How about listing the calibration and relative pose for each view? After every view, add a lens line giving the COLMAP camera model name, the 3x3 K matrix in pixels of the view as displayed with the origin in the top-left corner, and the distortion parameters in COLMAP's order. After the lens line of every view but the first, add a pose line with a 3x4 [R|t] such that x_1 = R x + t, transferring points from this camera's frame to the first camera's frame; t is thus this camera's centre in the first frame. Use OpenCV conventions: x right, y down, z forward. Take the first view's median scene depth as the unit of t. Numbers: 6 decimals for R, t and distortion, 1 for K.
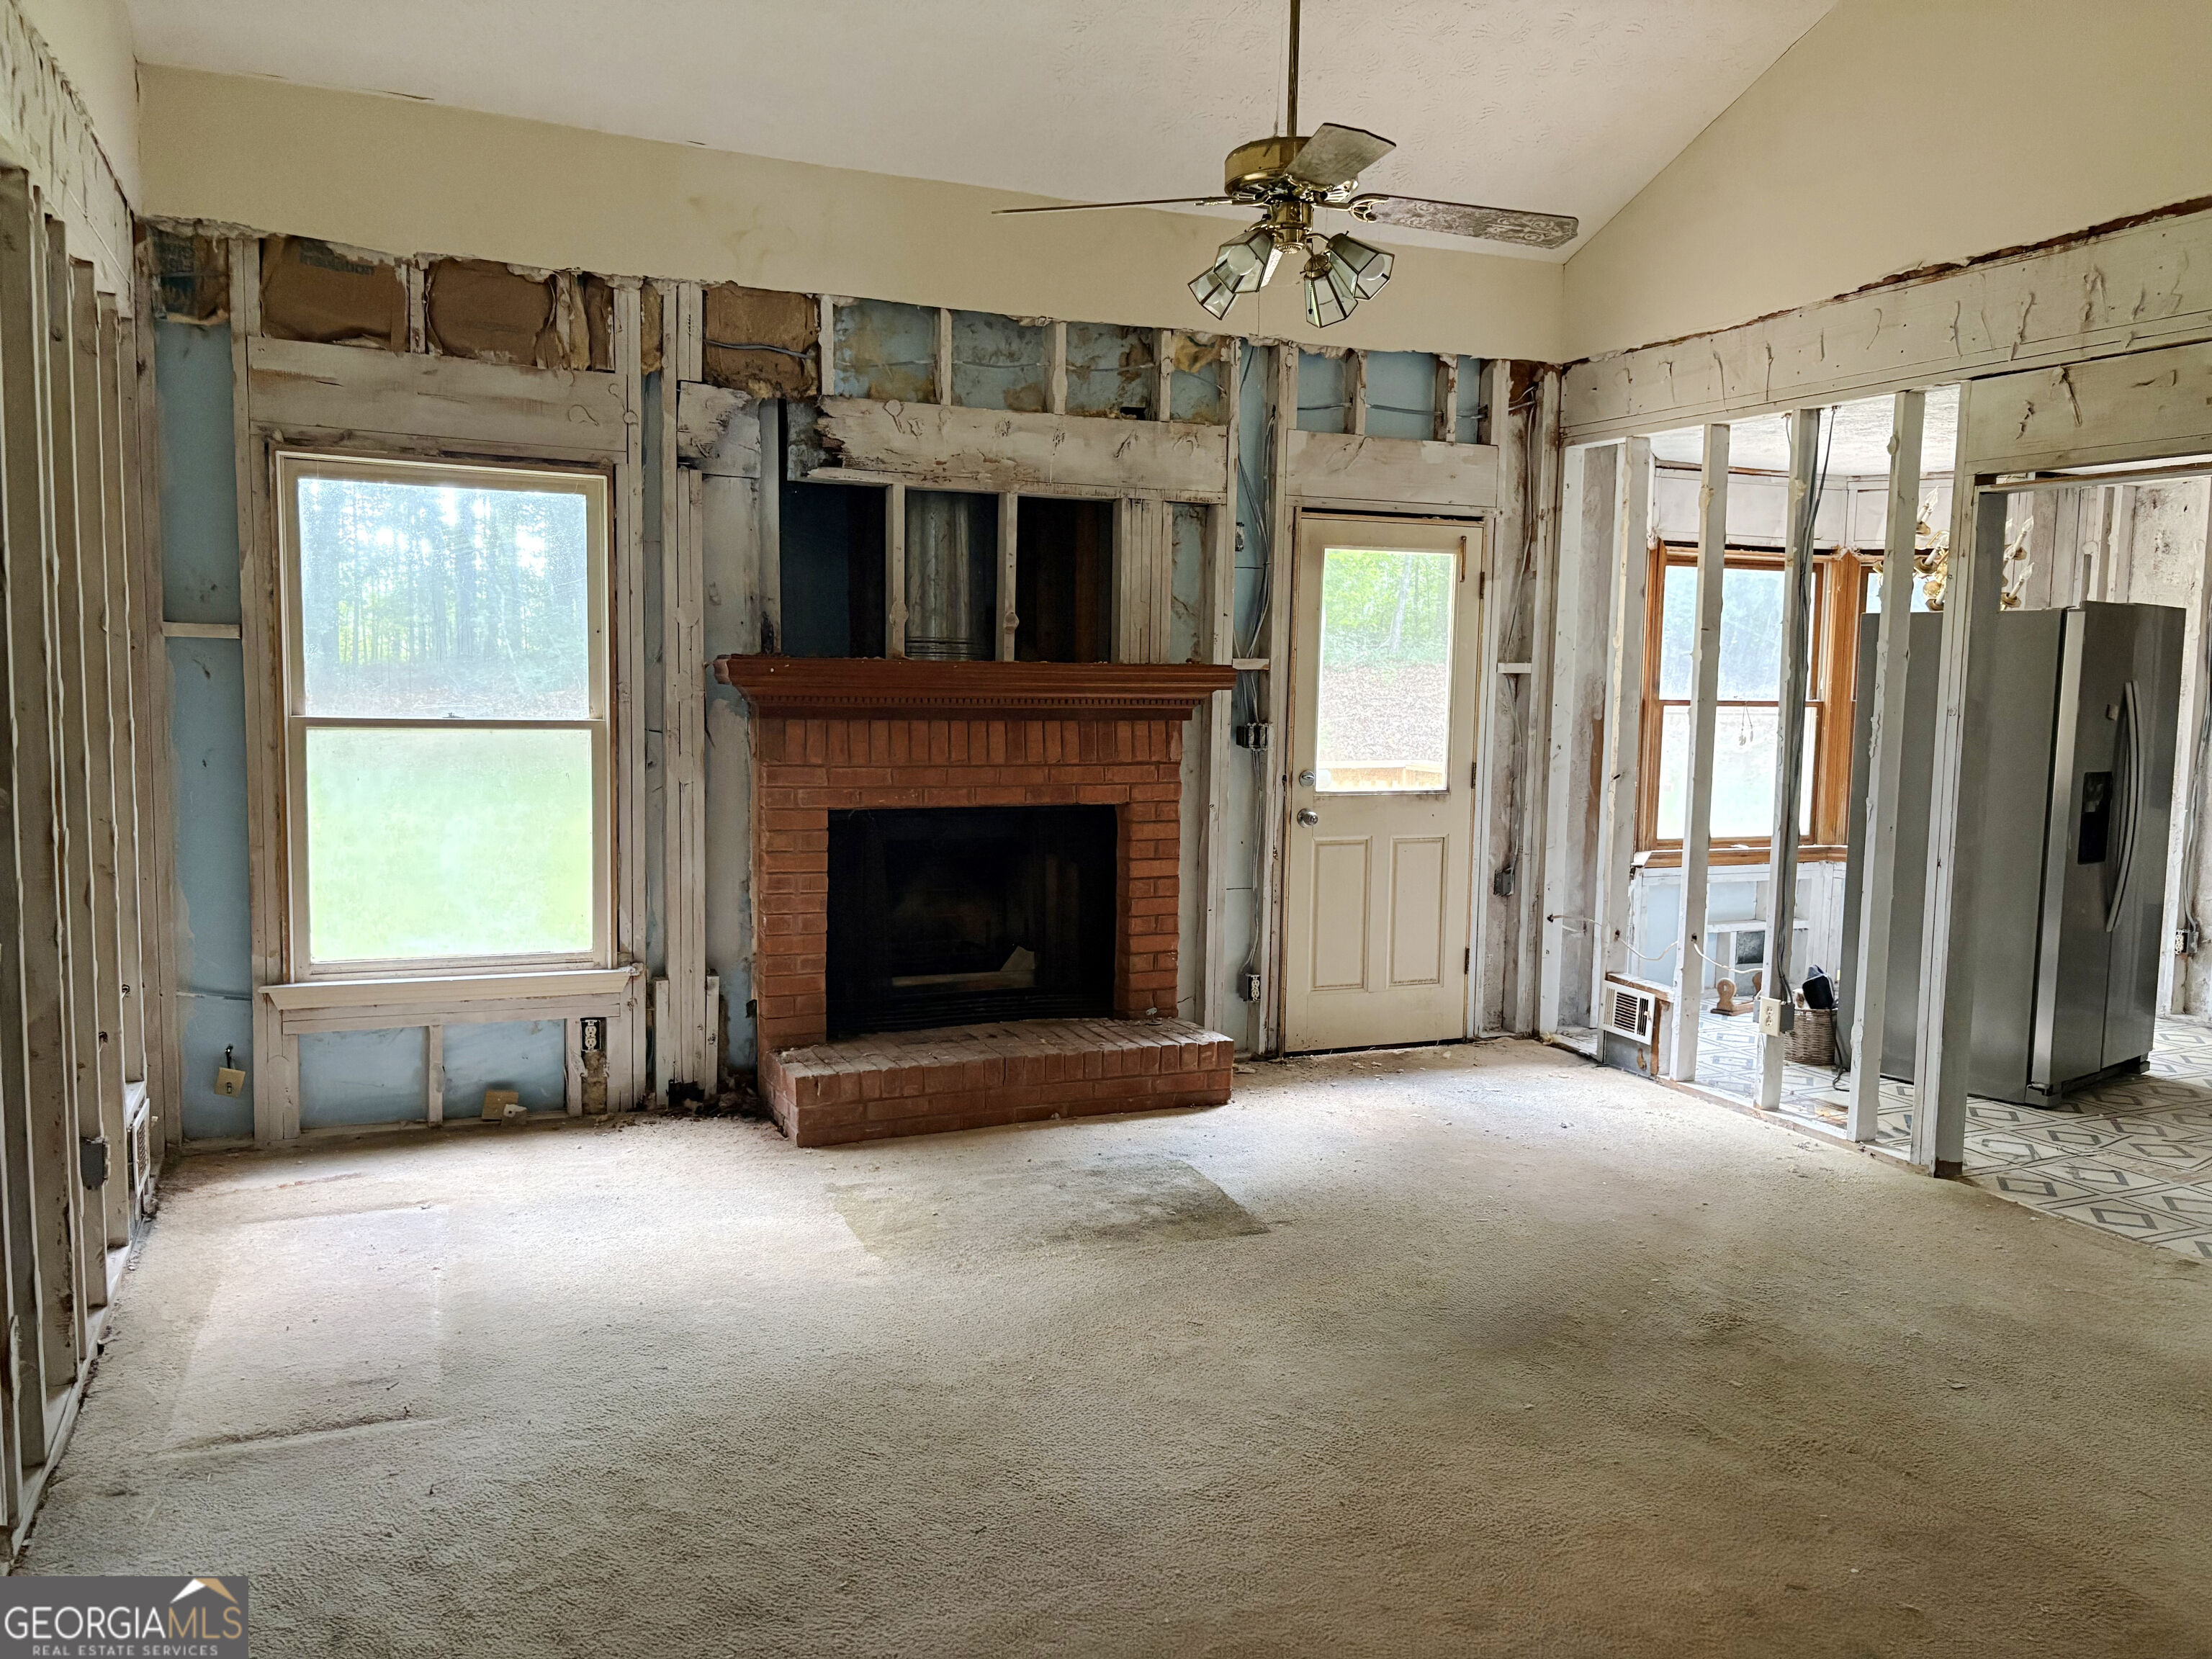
lens RADIAL K [[1694.5, 0, 1106.0], [0, 1694.5, 829.5], [0, 0, 1]] dist [0.149835, -0.223522]
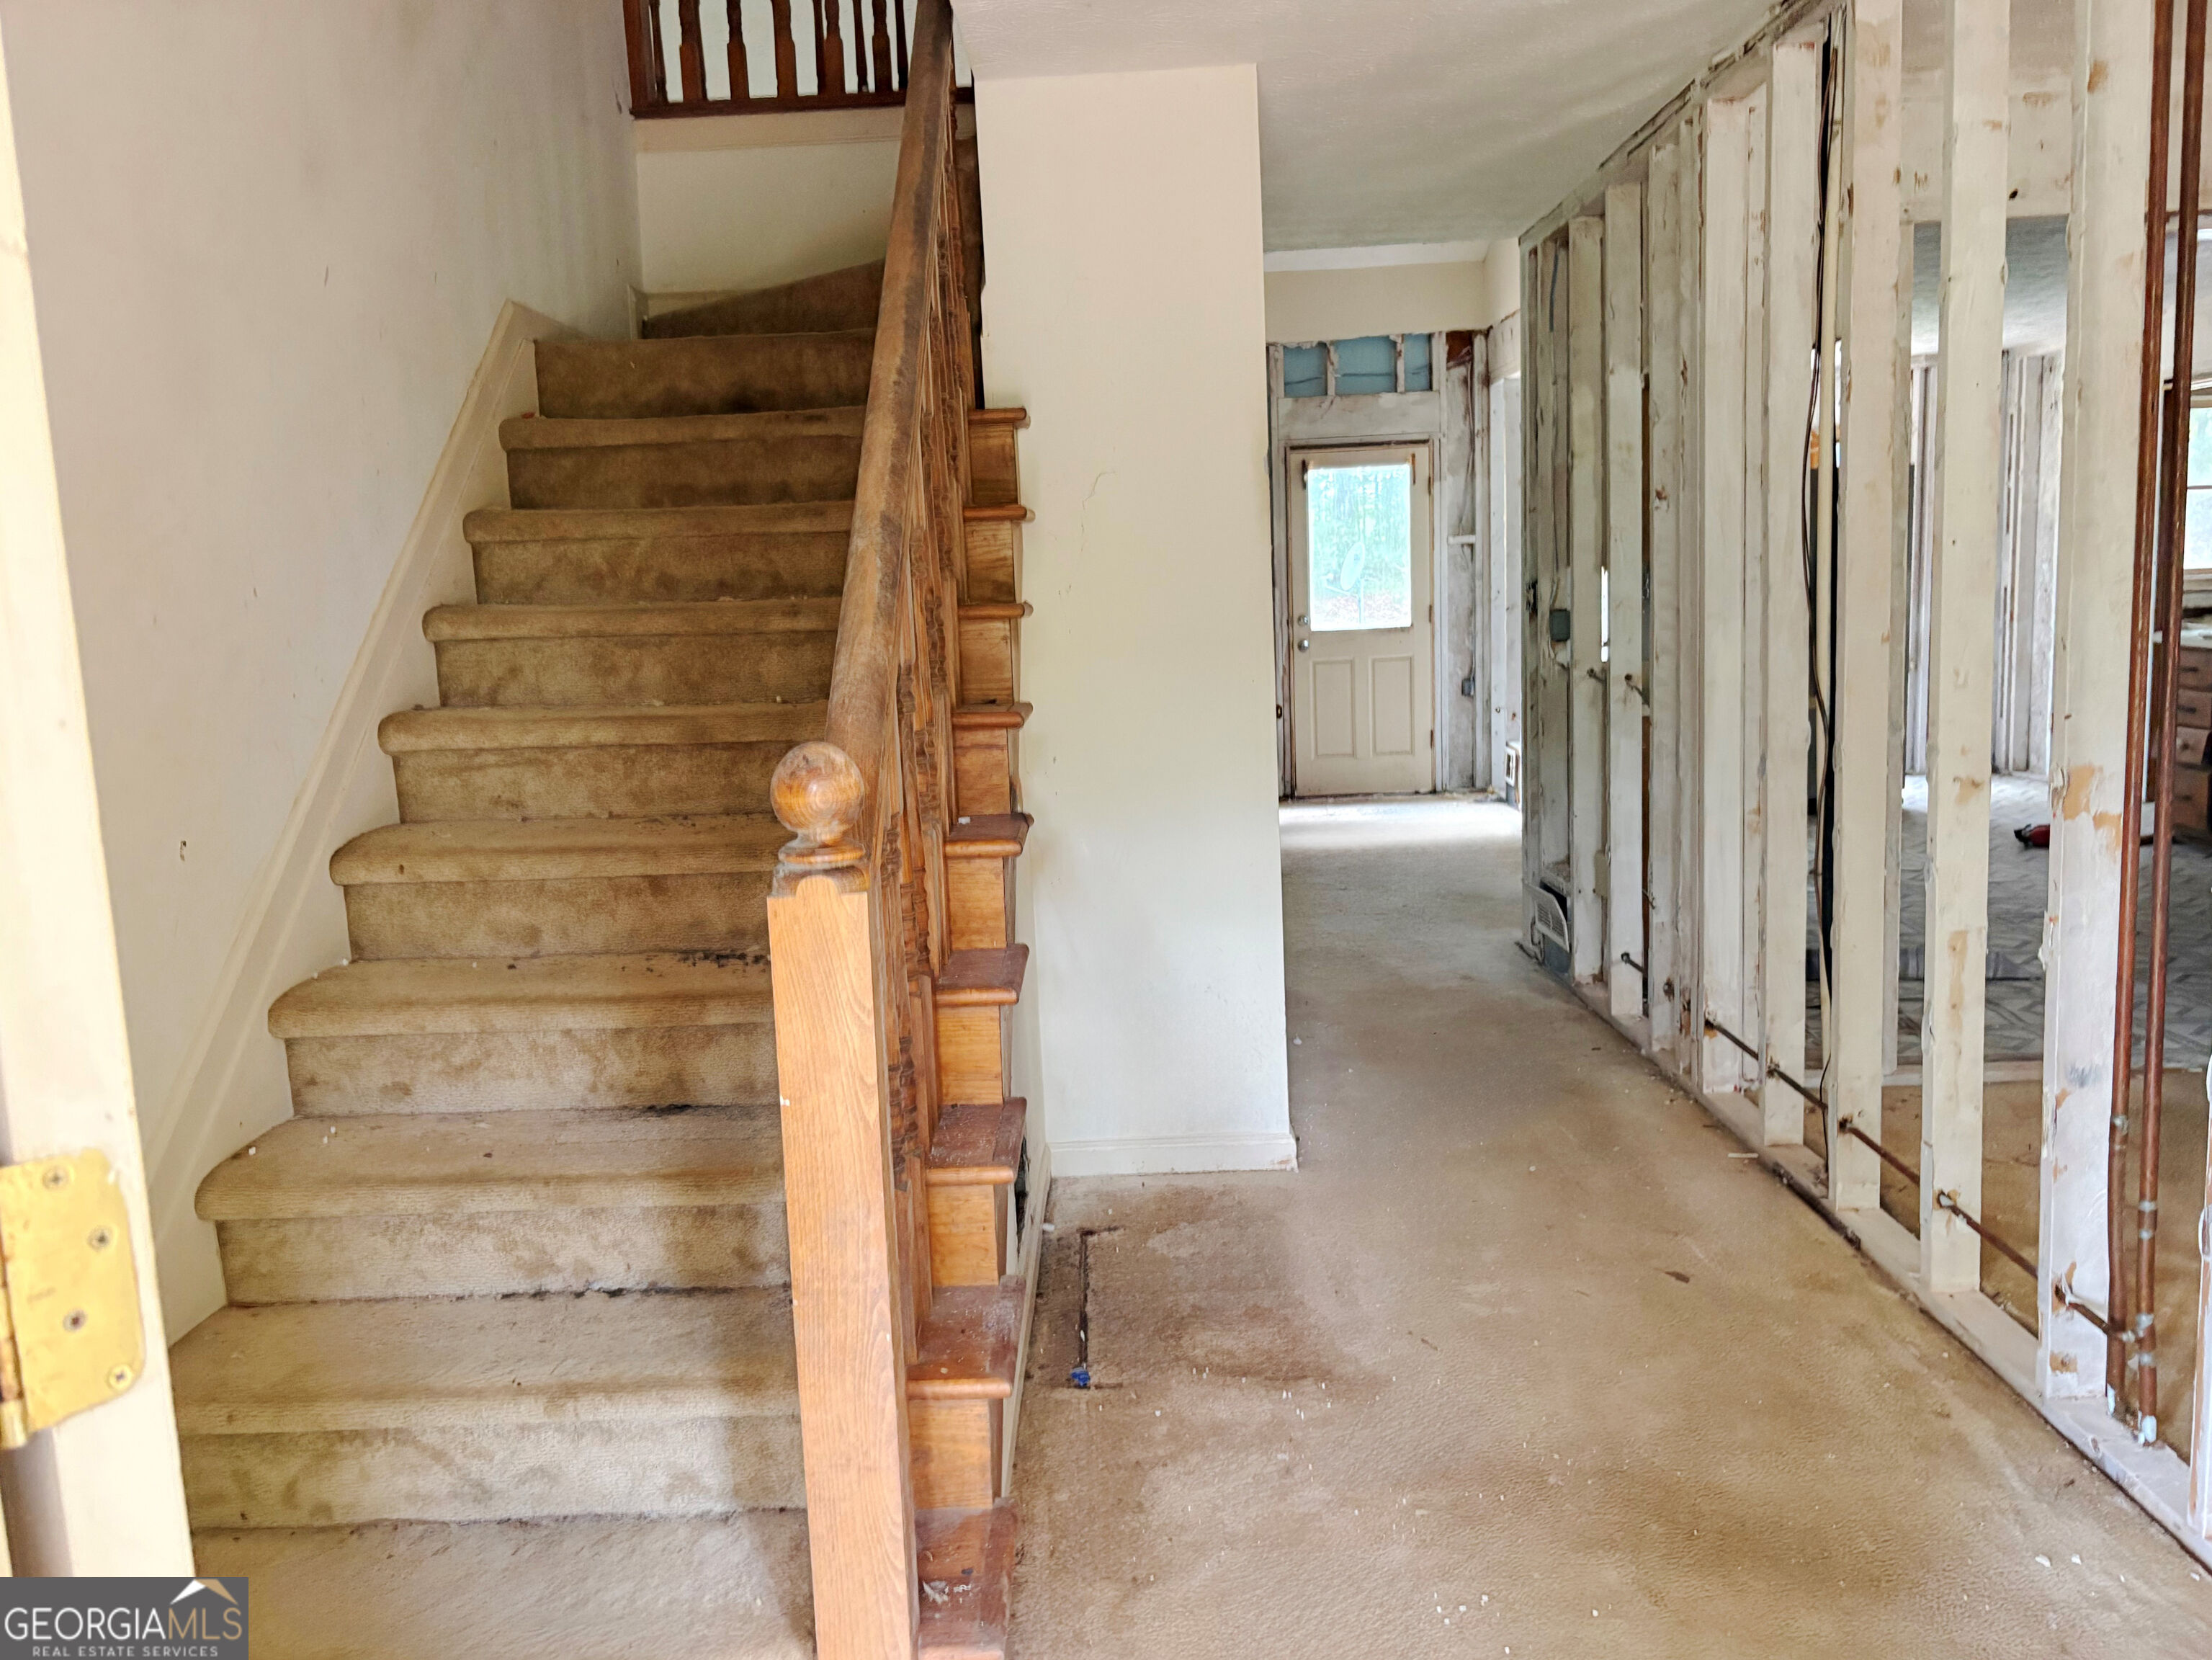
lens RADIAL K [[1694.8, 0, 1106.0], [0, 1694.8, 830.0], [0, 0, 1]] dist [0.149835, -0.223522]
pose [[0.903308, 0.002464, -0.428986, 0.607245], [0.014821, 0.999207, 0.036948, 0.099253], [0.428737, -0.039733, 0.902555, -0.488462]]
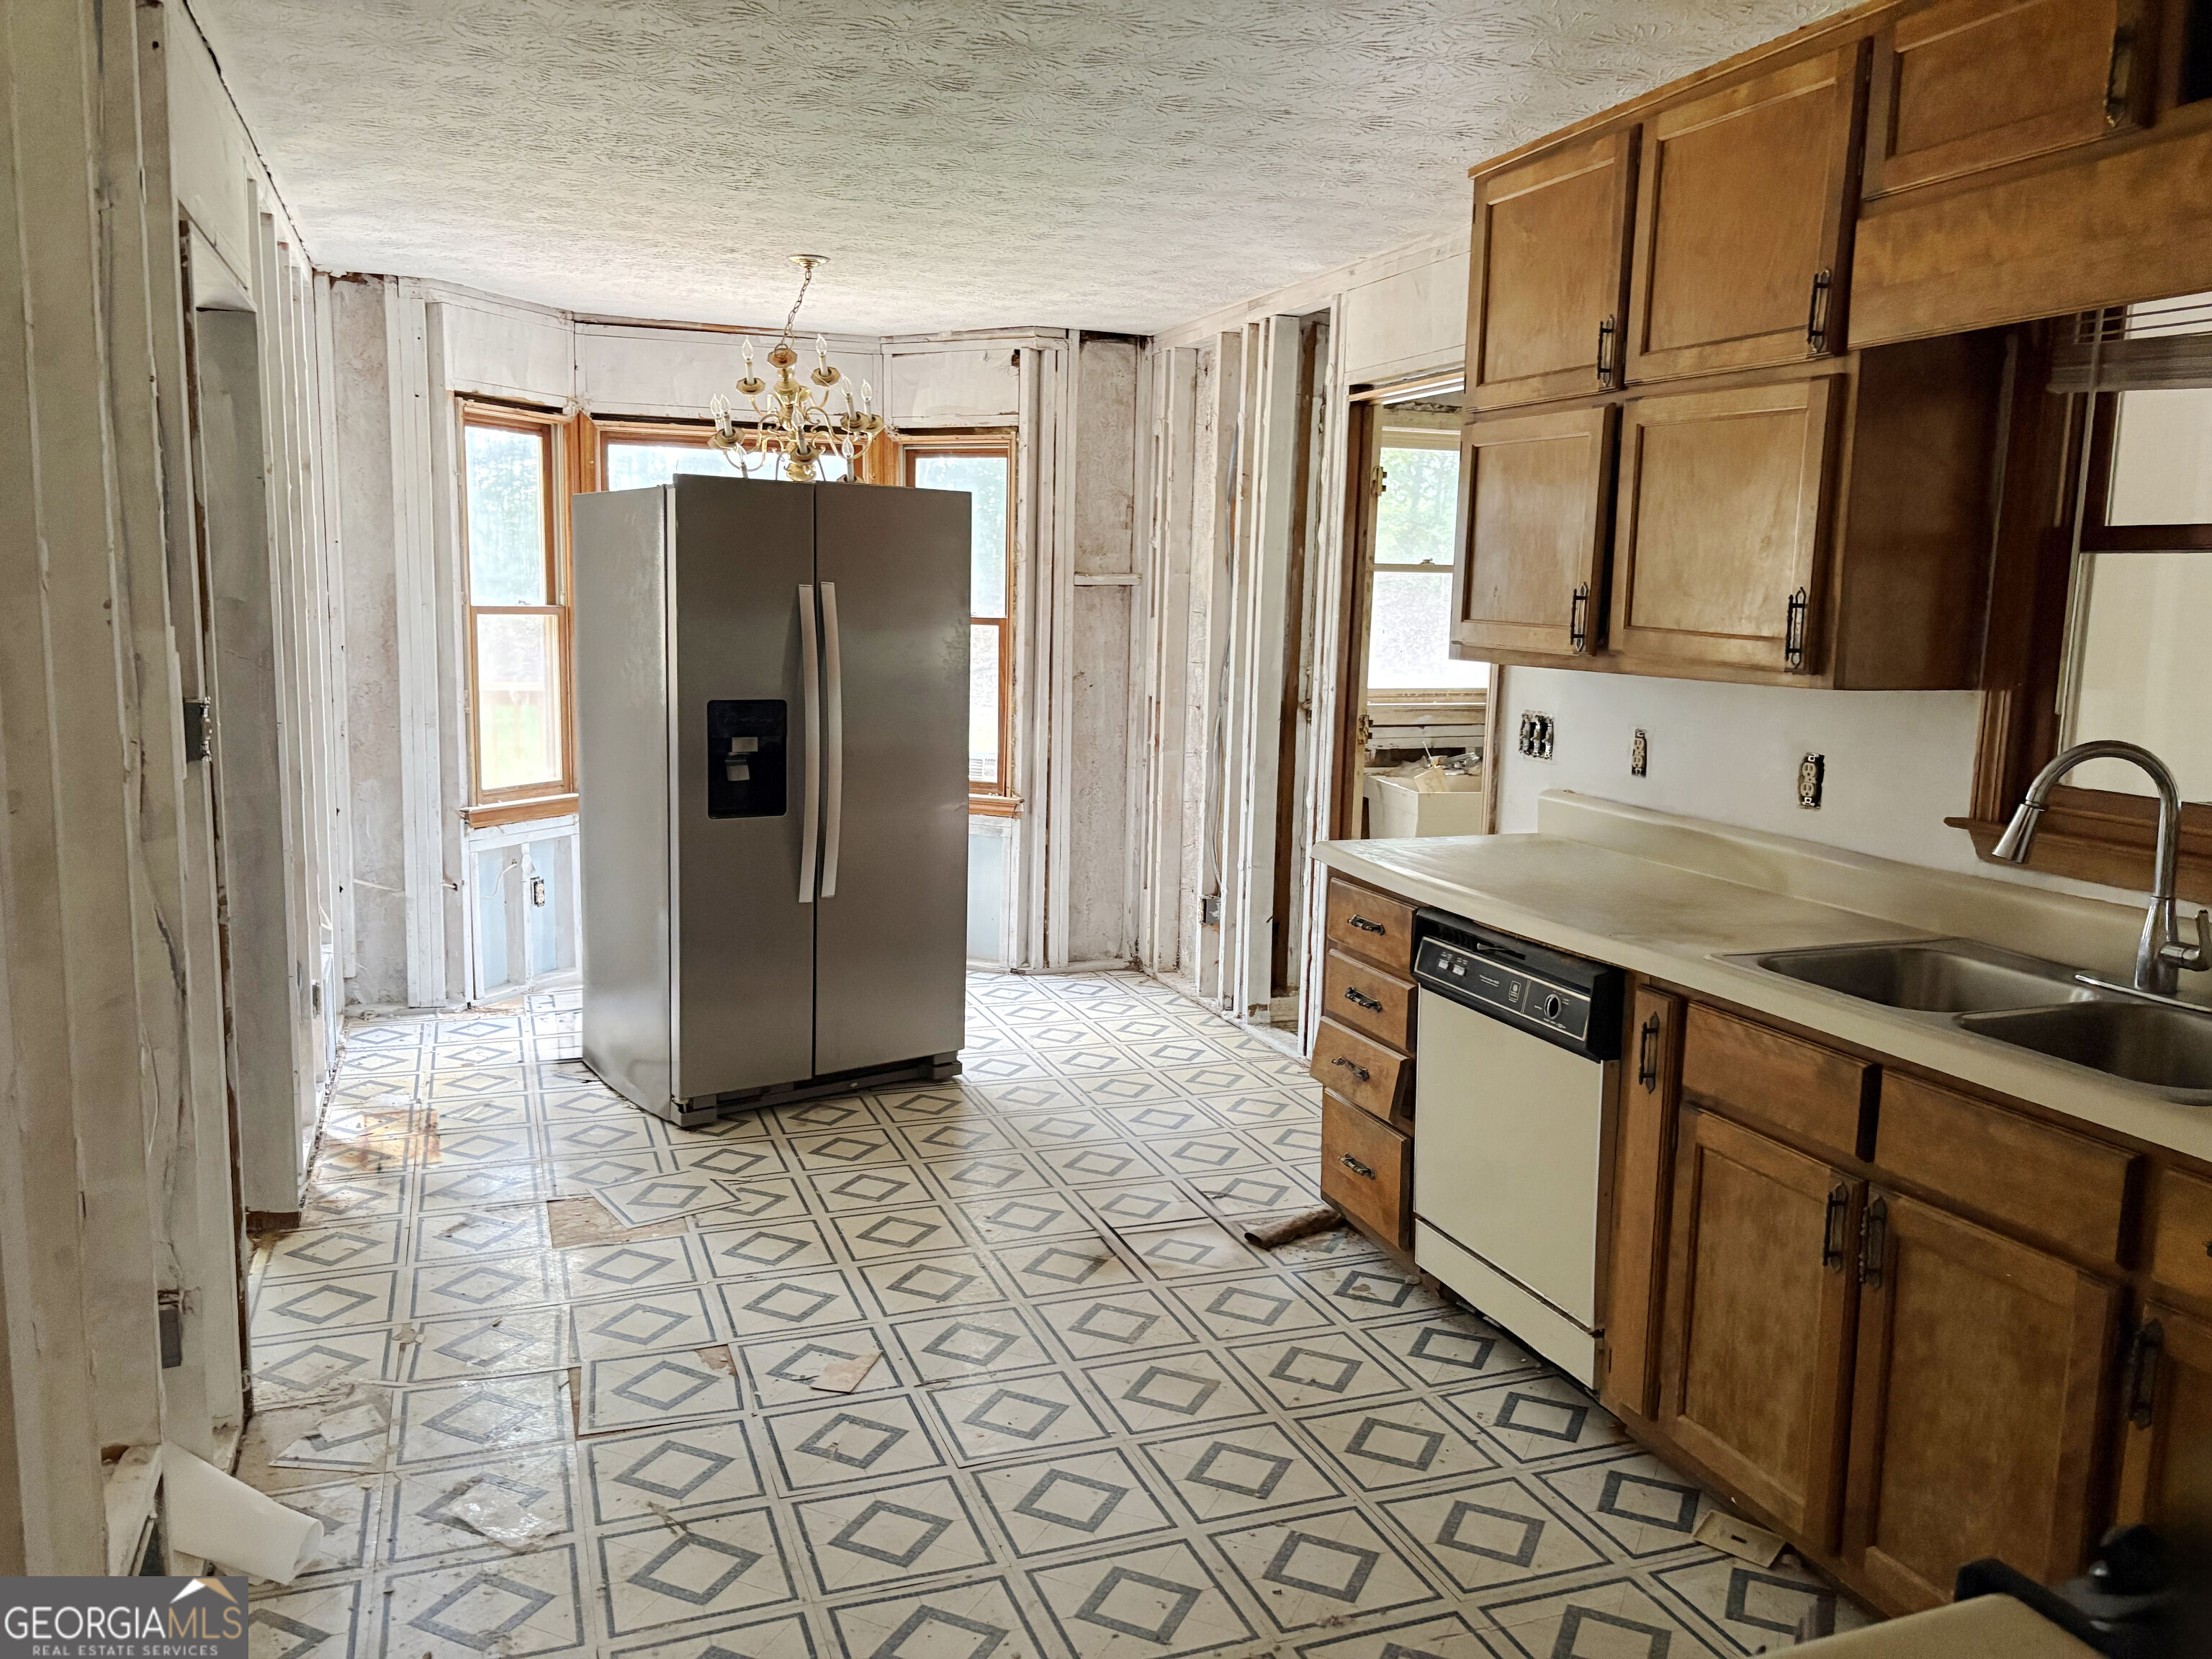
lens RADIAL K [[1694.5, 0, 1106.0], [0, 1694.5, 829.5], [0, 0, 1]] dist [0.149835, -0.223522]
pose [[0.998123, 0.009174, -0.060546, 0.700583], [-0.007385, 0.999532, 0.029697, 0.003688], [0.060790, -0.029195, 0.997724, 0.230858]]
